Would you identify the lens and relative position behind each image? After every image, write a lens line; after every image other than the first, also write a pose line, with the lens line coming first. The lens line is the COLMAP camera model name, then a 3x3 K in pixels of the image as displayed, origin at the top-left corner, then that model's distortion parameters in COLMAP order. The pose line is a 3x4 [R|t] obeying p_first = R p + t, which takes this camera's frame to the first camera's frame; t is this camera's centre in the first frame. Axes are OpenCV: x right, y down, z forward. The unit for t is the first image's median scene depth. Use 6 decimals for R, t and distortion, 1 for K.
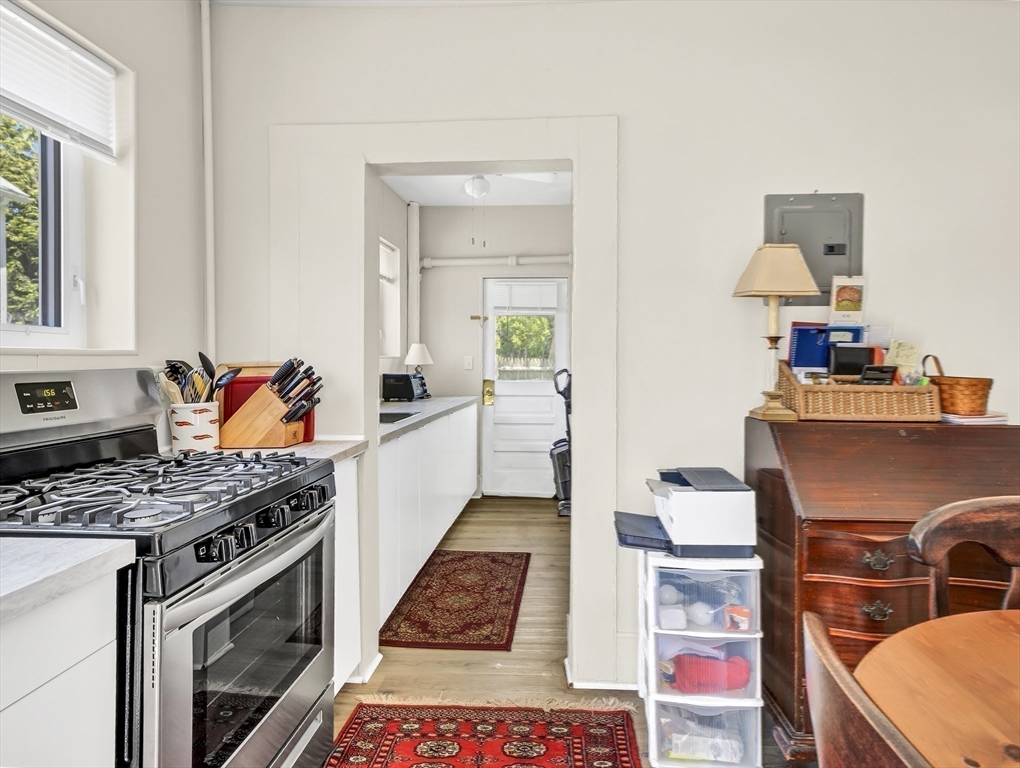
lens RADIAL K [[568.2, 0, 510.0], [0, 568.2, 384.0], [0, 0, 1]] dist [-0.001501, 0.000193]
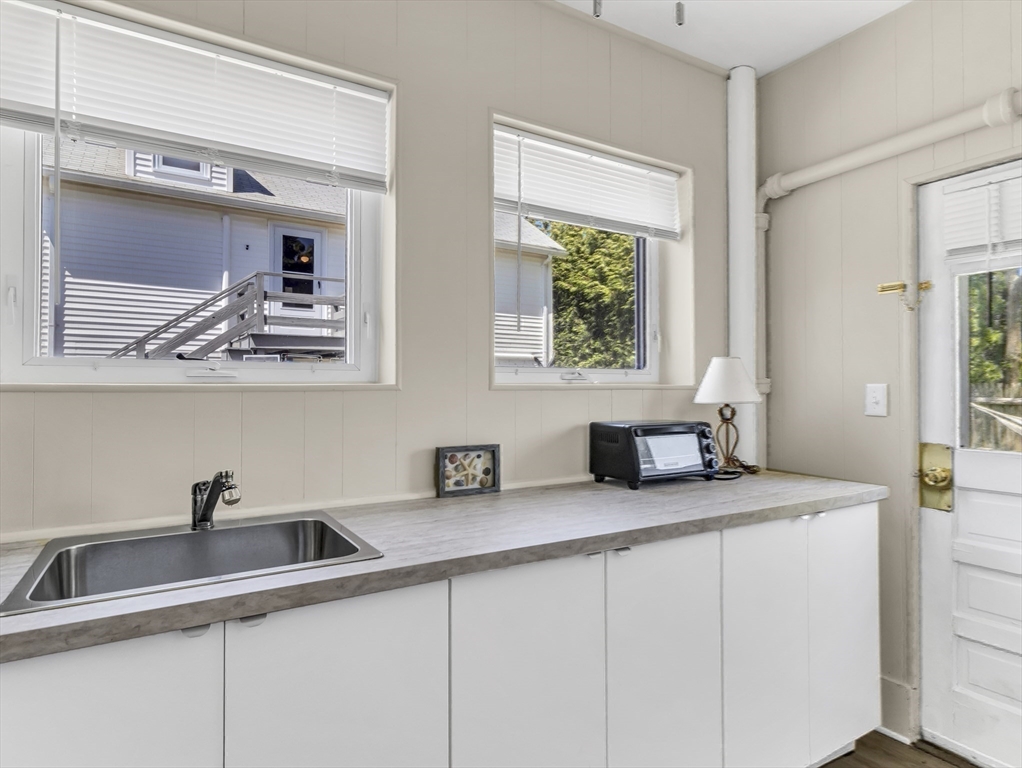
lens RADIAL K [[569.3, 0, 511.0], [0, 569.3, 384.0], [0, 0, 1]] dist [-0.001501, 0.000193]
pose [[0.593596, -0.008596, -0.804718, 0.102261], [-0.029881, 0.999018, -0.032713, -0.026890], [0.804209, 0.043464, 0.592756, 0.540475]]
